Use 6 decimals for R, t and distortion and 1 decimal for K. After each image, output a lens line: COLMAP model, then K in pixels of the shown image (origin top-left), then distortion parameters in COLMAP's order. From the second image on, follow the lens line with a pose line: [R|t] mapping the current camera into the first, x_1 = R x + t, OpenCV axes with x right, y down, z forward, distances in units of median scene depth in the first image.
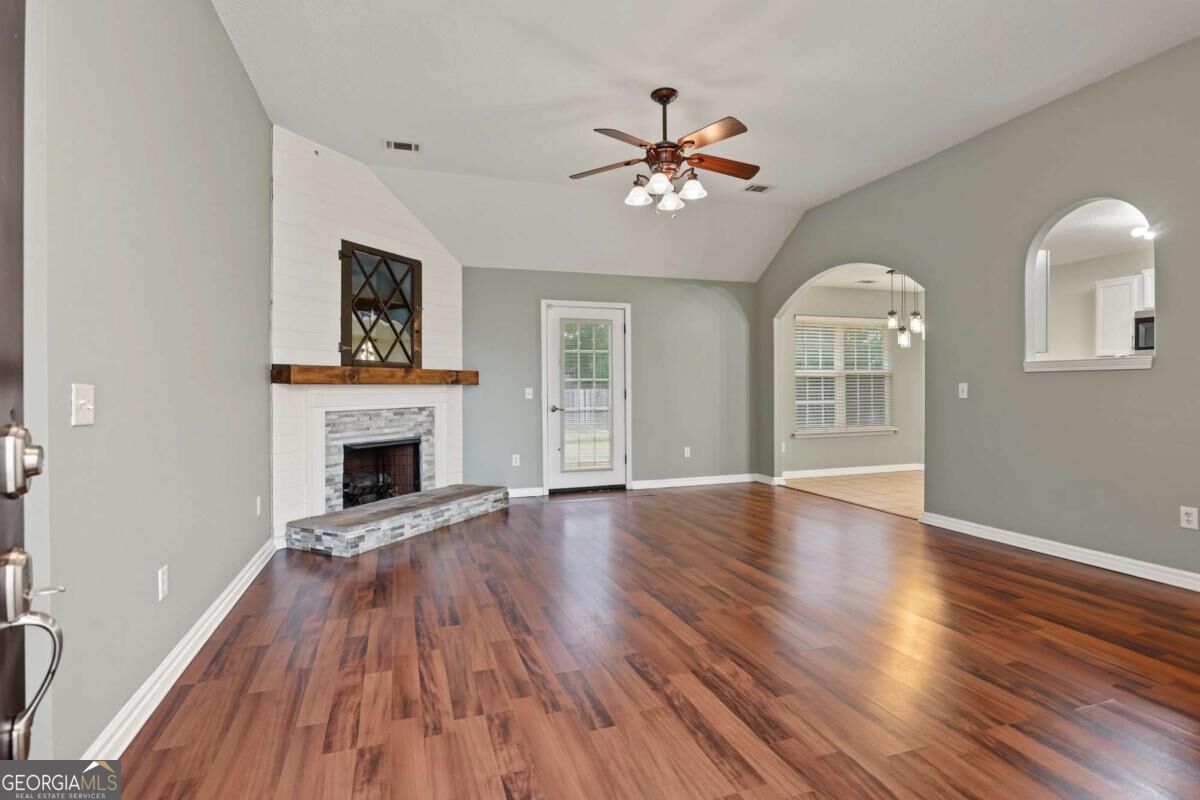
lens RADIAL K [[580.3, 0, 594.9], [0, 580.3, 389.4], [0, 0, 1]] dist [-0.004233, 0.000073]
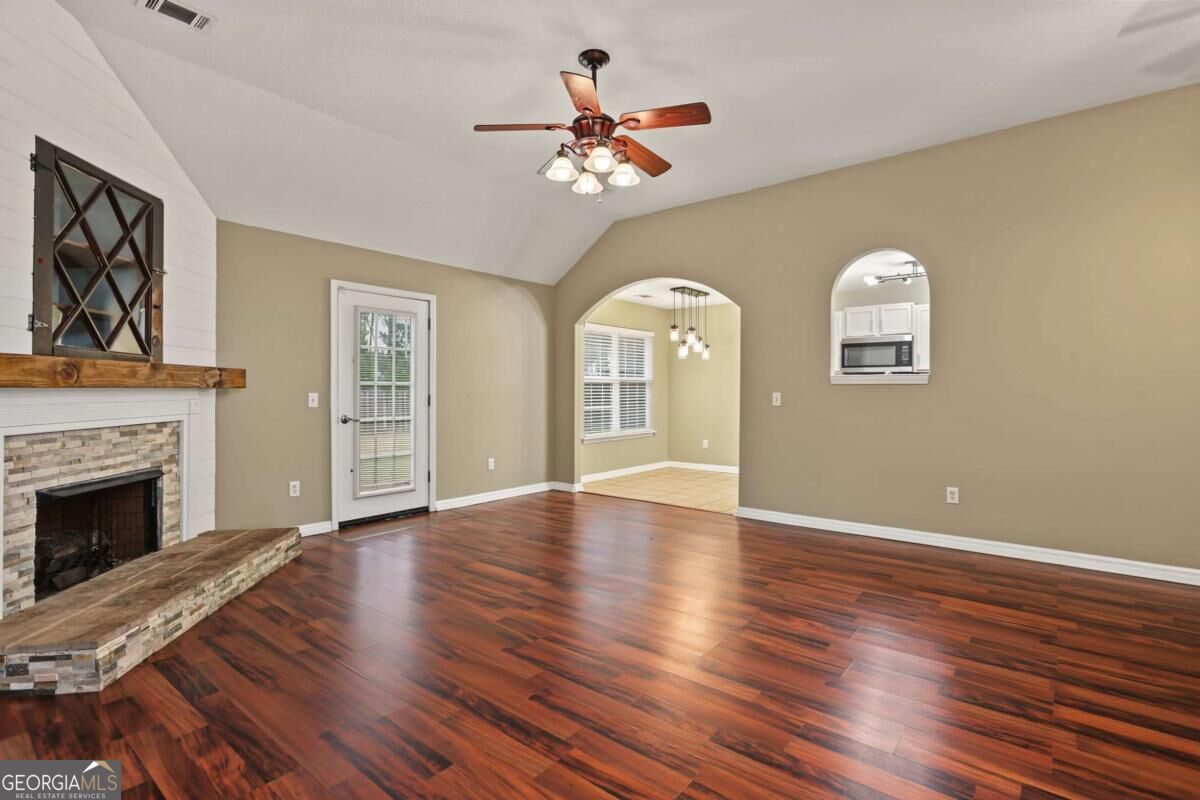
lens RADIAL K [[569.1, 0, 597.8], [0, 569.1, 390.9], [0, 0, 1]] dist [-0.002152, 0.001133]
pose [[0.847272, 0.008214, 0.531095, -0.242466], [-0.007254, 0.999966, -0.003892, -0.006171], [-0.531109, -0.000555, 0.847303, 0.206749]]
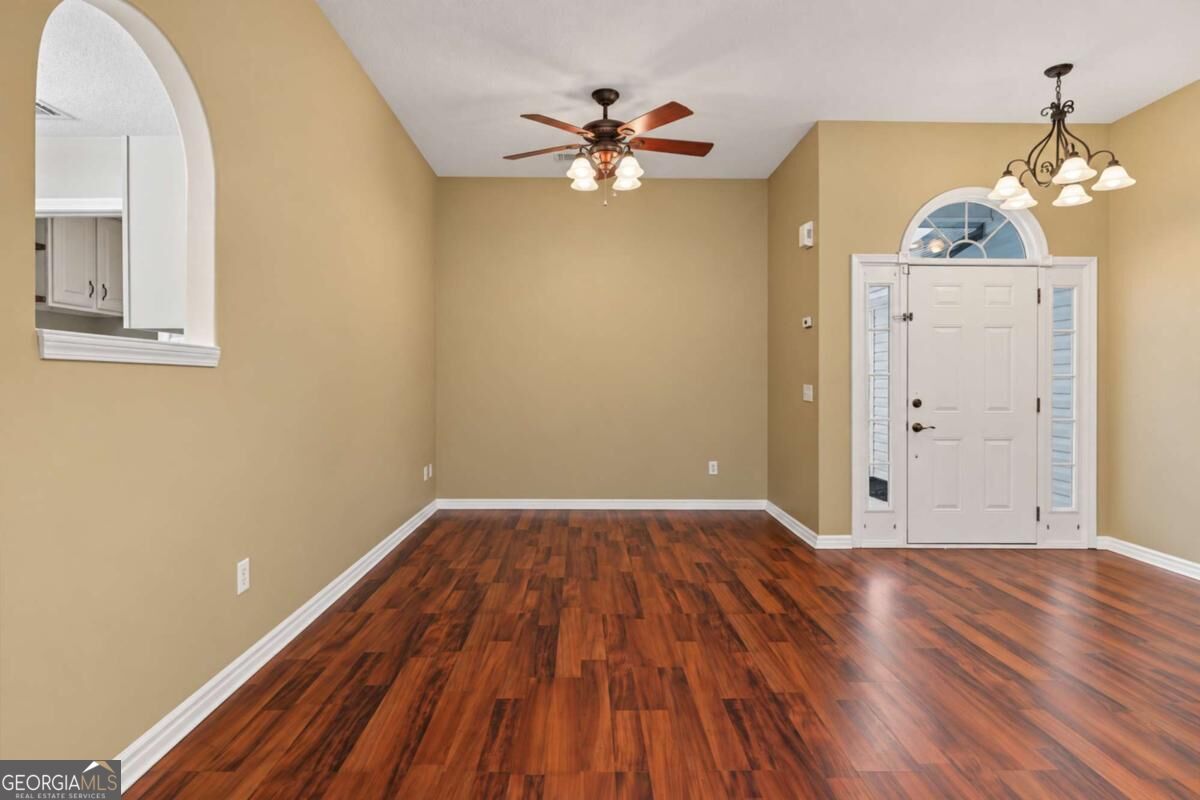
lens RADIAL K [[601.1, 0, 596.7], [0, 601.1, 386.8], [0, 0, 1]] dist [-0.000602, 0.001340]
pose [[-0.952047, -0.000468, 0.305950, 0.254287], [0.002515, 0.999953, 0.009354, -0.009466], [-0.305940, 0.009675, -0.952002, 1.009384]]
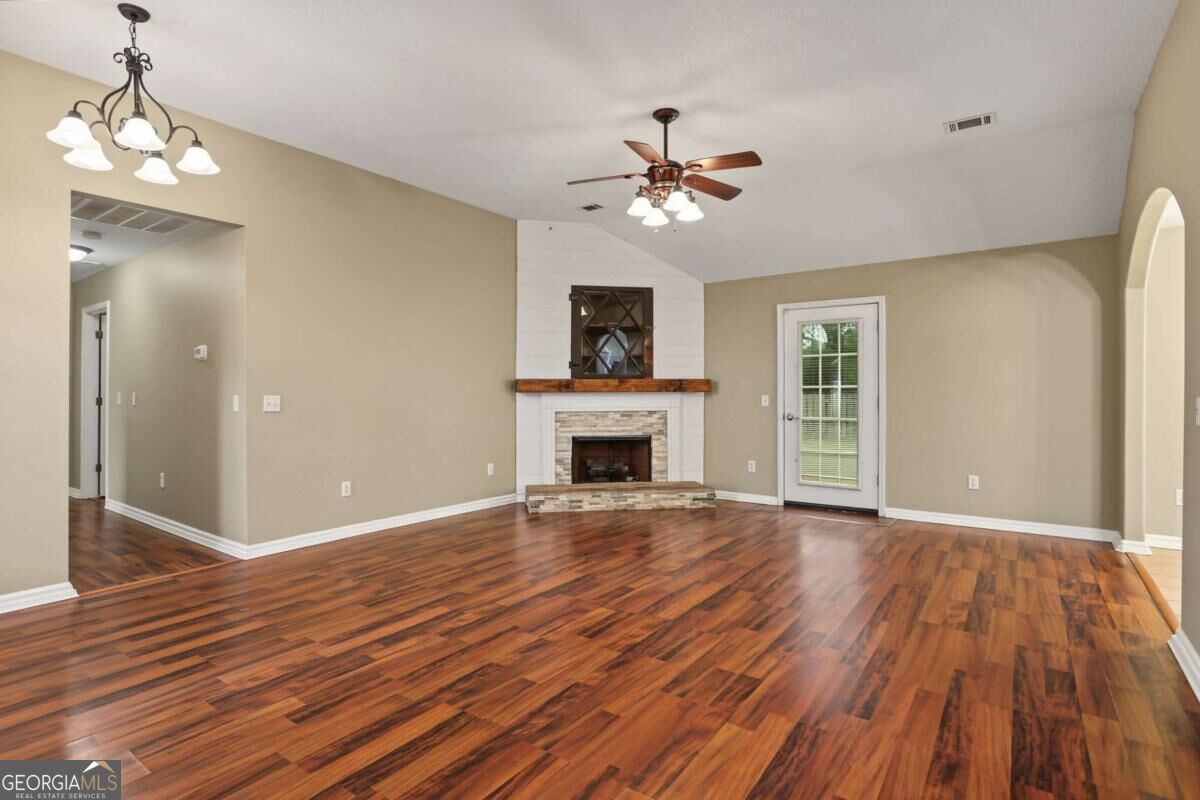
lens RADIAL K [[601.1, 0, 596.7], [0, 601.1, 386.8], [0, 0, 1]] dist [-0.000602, 0.001340]
pose [[0.582402, -0.002824, -0.812896, 0.693837], [-0.002969, 0.999980, -0.005601, -0.012554], [0.812895, 0.005676, 0.582382, 0.207572]]
